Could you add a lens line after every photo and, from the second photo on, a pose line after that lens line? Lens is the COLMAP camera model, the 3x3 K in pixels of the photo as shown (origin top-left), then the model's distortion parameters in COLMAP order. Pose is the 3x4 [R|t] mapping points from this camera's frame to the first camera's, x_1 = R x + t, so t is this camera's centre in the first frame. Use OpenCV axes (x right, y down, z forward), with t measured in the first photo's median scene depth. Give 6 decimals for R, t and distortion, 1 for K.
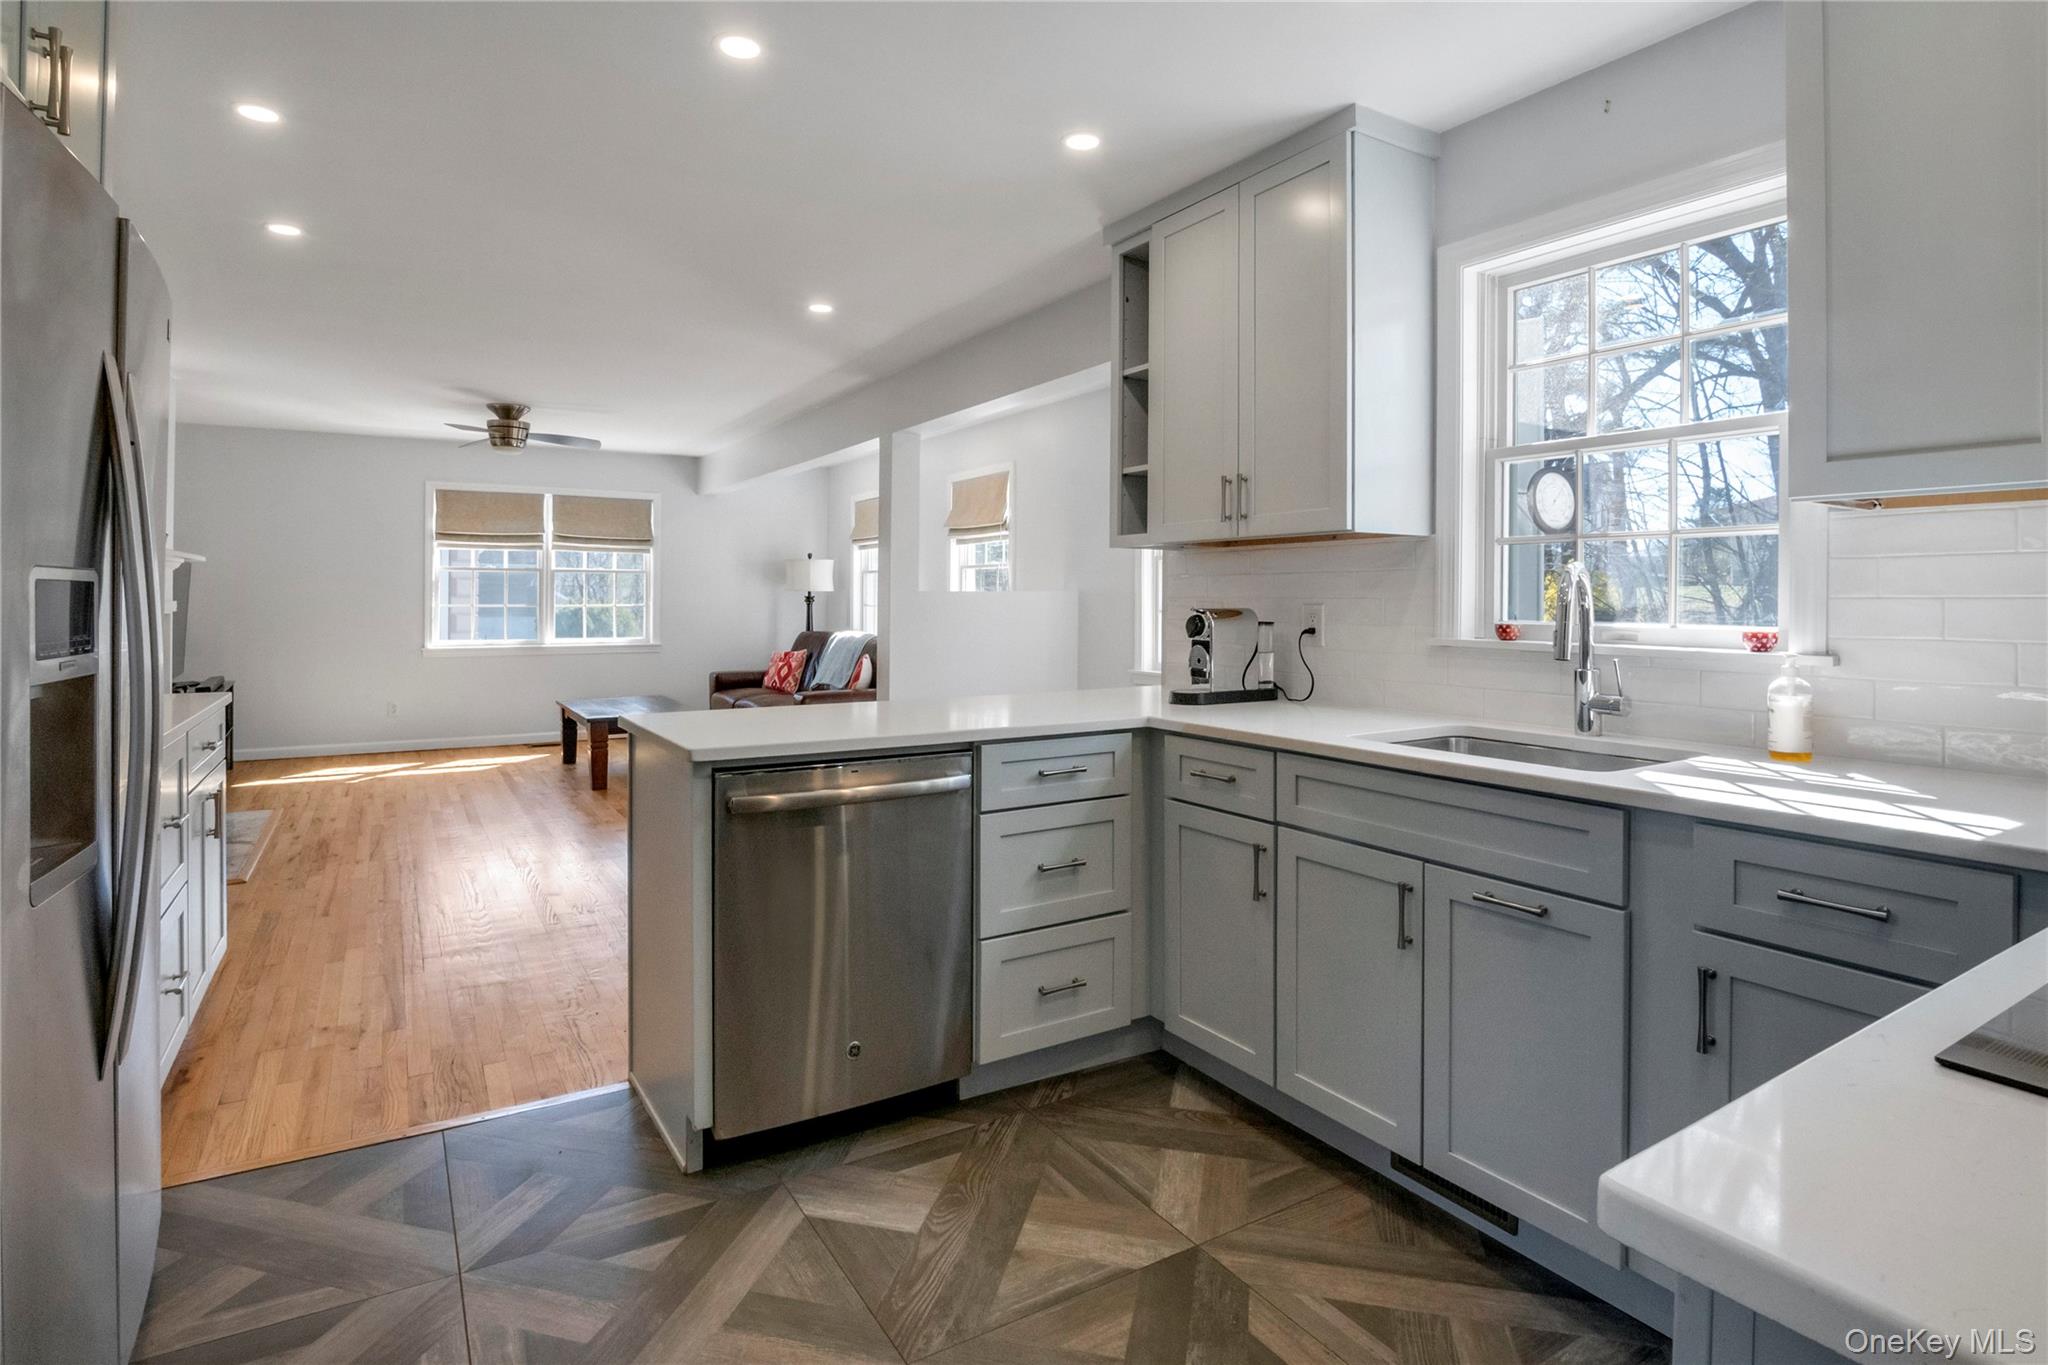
lens RADIAL K [[1013.8, 0, 987.3], [0, 1013.8, 598.5], [0, 0, 1]] dist [-0.027240, -0.003983]
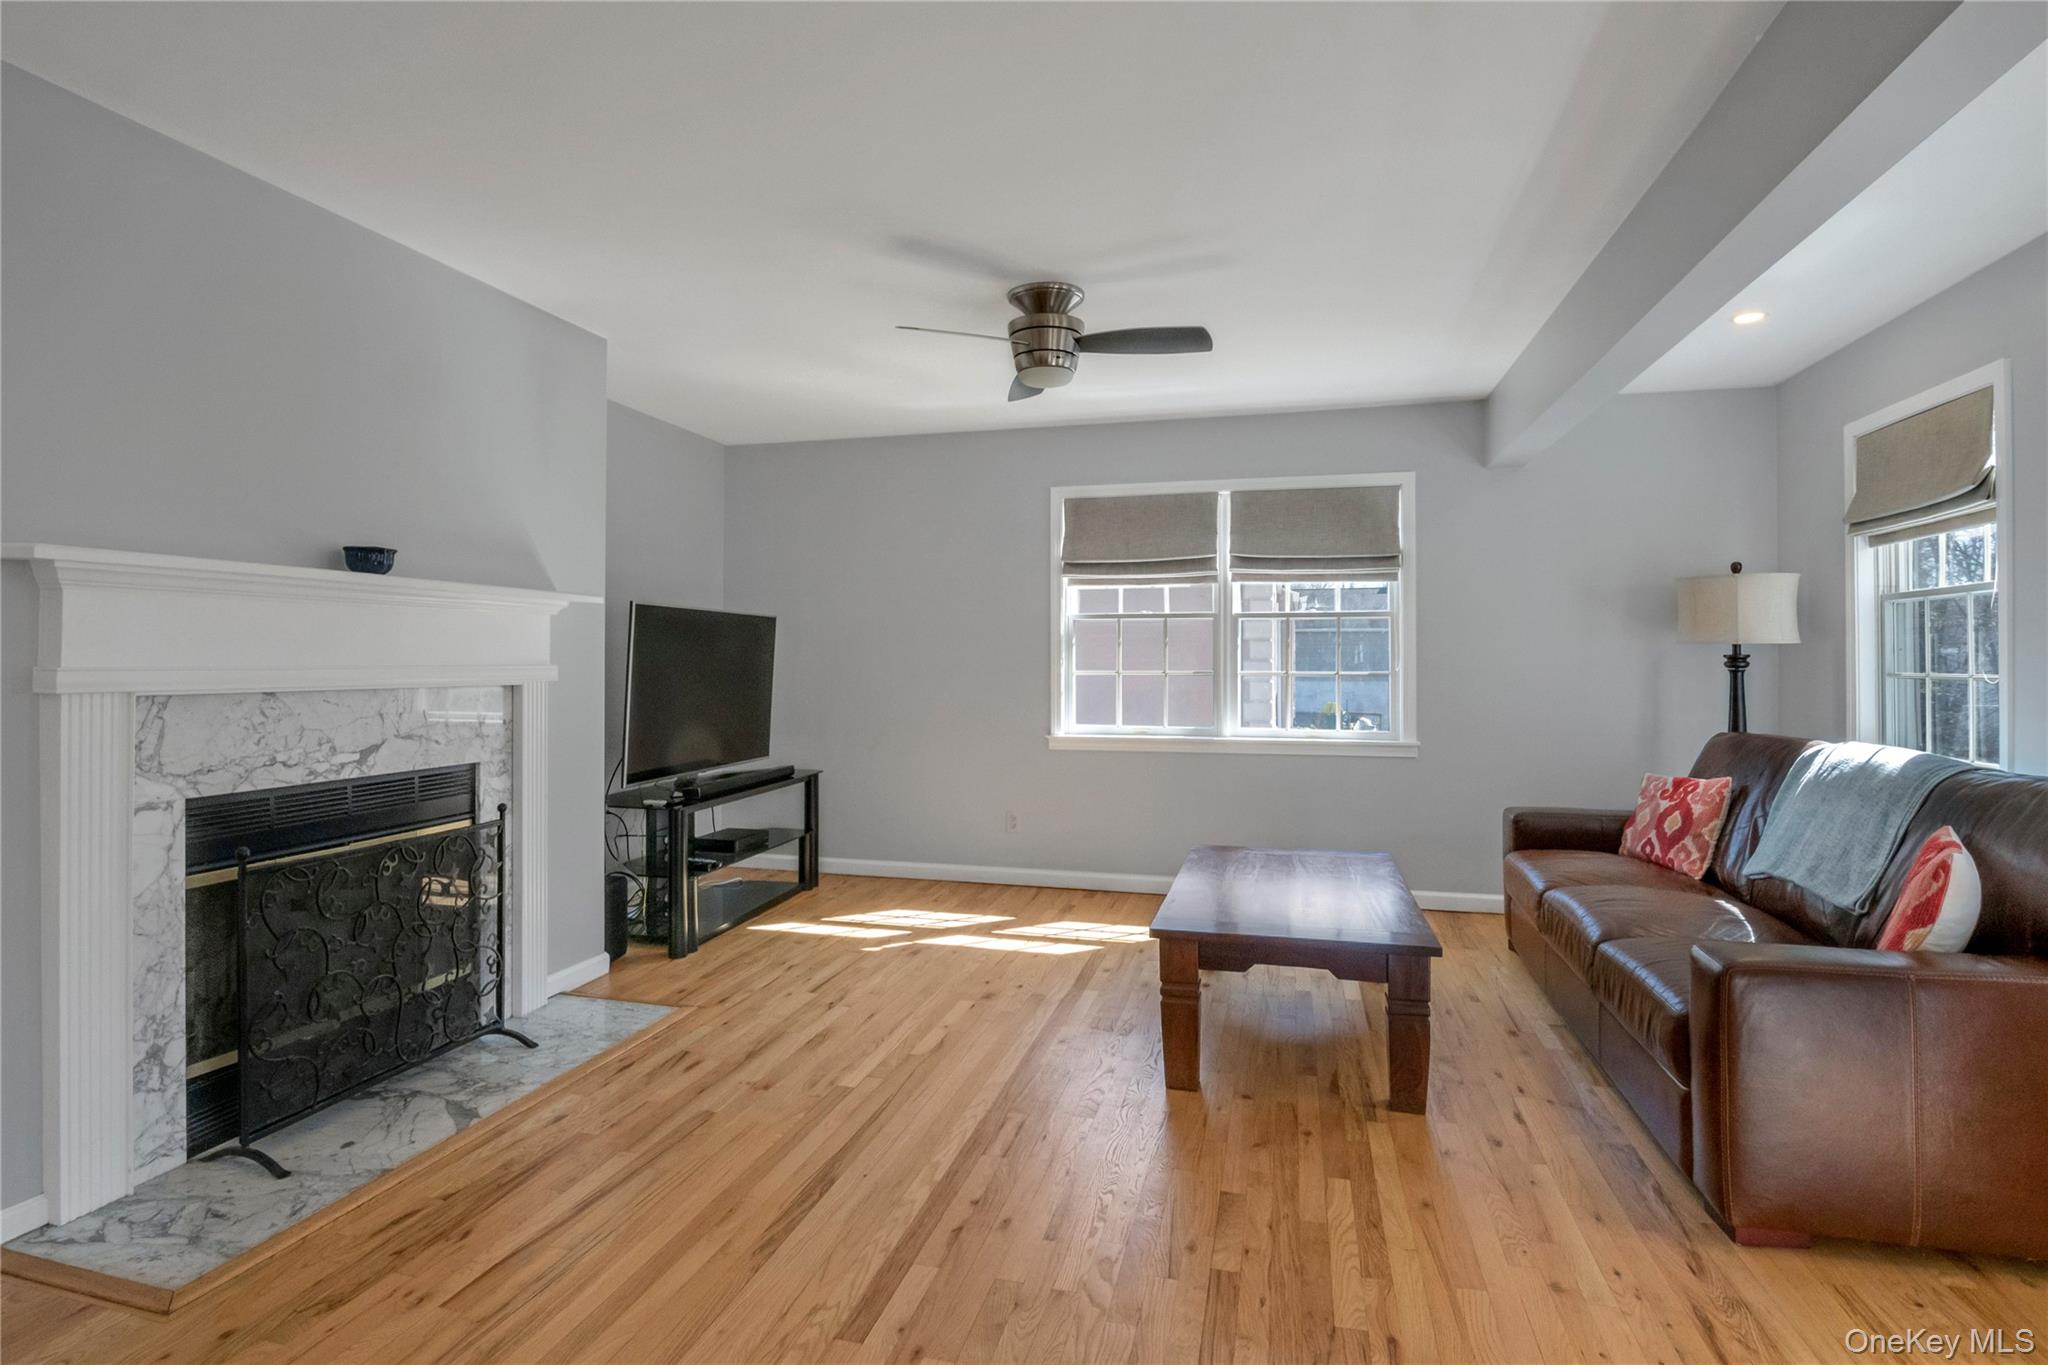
lens RADIAL K [[1013.8, 0, 1018.3], [0, 1013.8, 651.4], [0, 0, 1]] dist [-0.027240, -0.003983]
pose [[0.704571, -0.010415, -0.709557, -0.089984], [0.000860, 0.999904, -0.013823, 0.002144], [0.709633, 0.009129, 0.704512, 0.482615]]
